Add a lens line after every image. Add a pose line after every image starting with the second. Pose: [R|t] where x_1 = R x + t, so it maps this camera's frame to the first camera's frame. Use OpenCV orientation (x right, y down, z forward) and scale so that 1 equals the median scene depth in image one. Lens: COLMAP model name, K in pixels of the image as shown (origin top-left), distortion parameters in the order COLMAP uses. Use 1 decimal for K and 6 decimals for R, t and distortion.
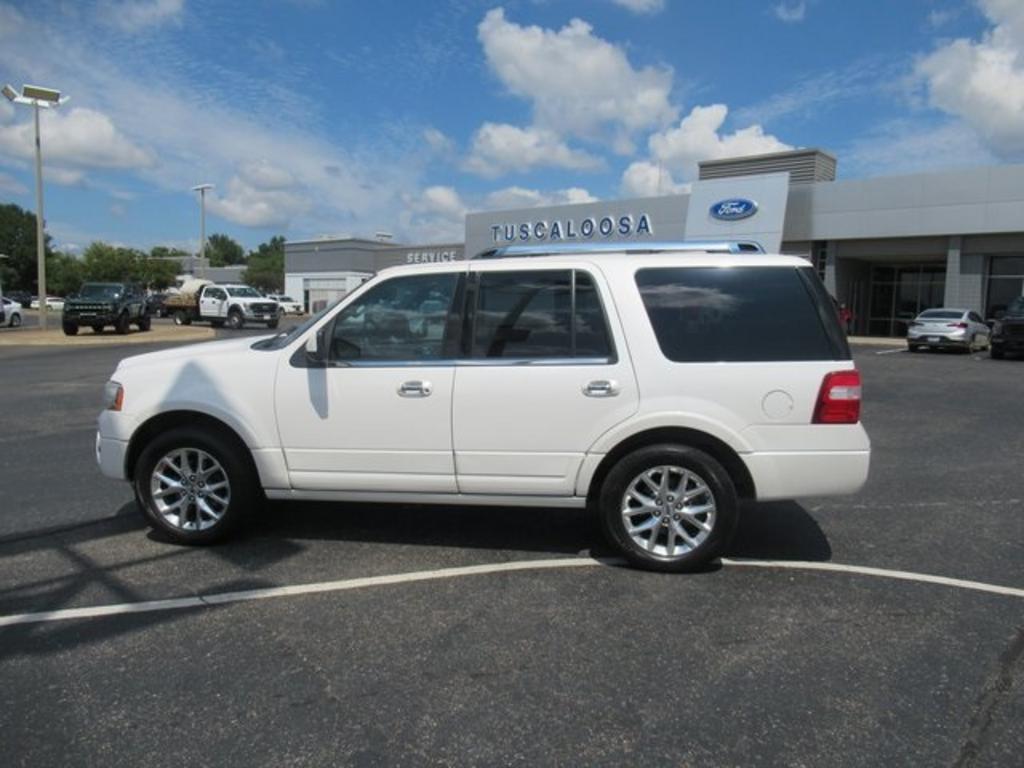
lens RADIAL K [[774.5, 0, 510.2], [0, 774.5, 387.1], [0, 0, 1]] dist [-0.008997, 0.000907]
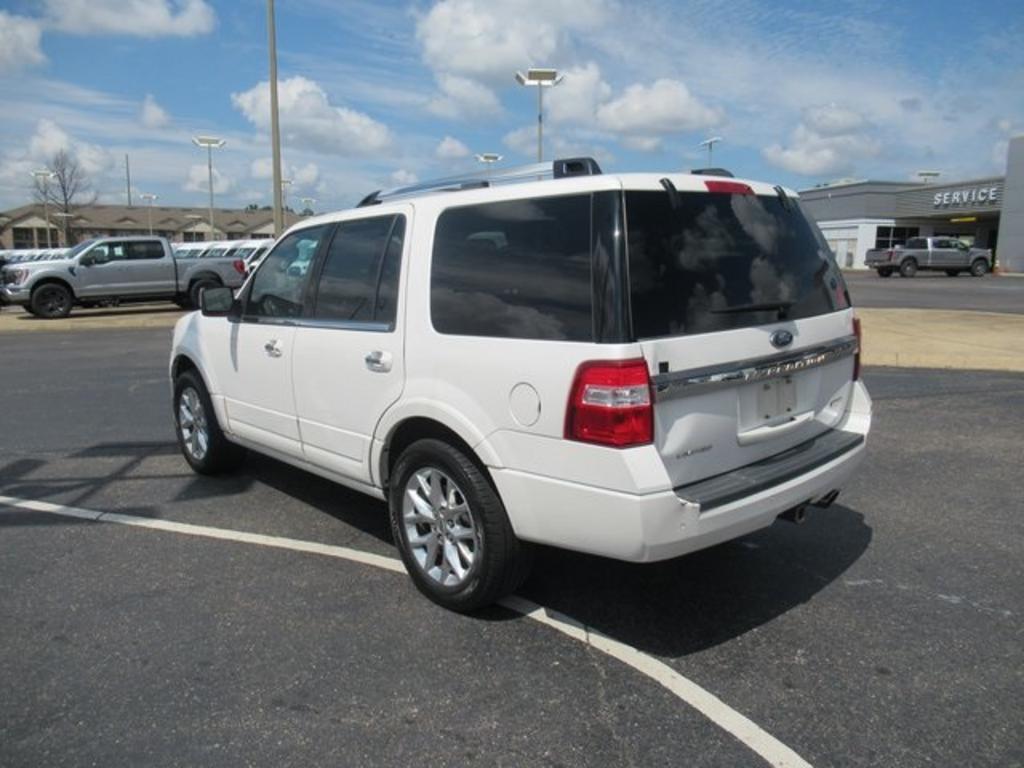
lens RADIAL K [[774.5, 0, 510.2], [0, 774.5, 387.1], [0, 0, 1]] dist [-0.008997, 0.000907]
pose [[0.758281, 0.091261, -0.645508, 0.686644], [-0.052387, 0.995481, 0.079201, -0.039295], [0.649819, -0.026241, 0.759636, 0.431206]]
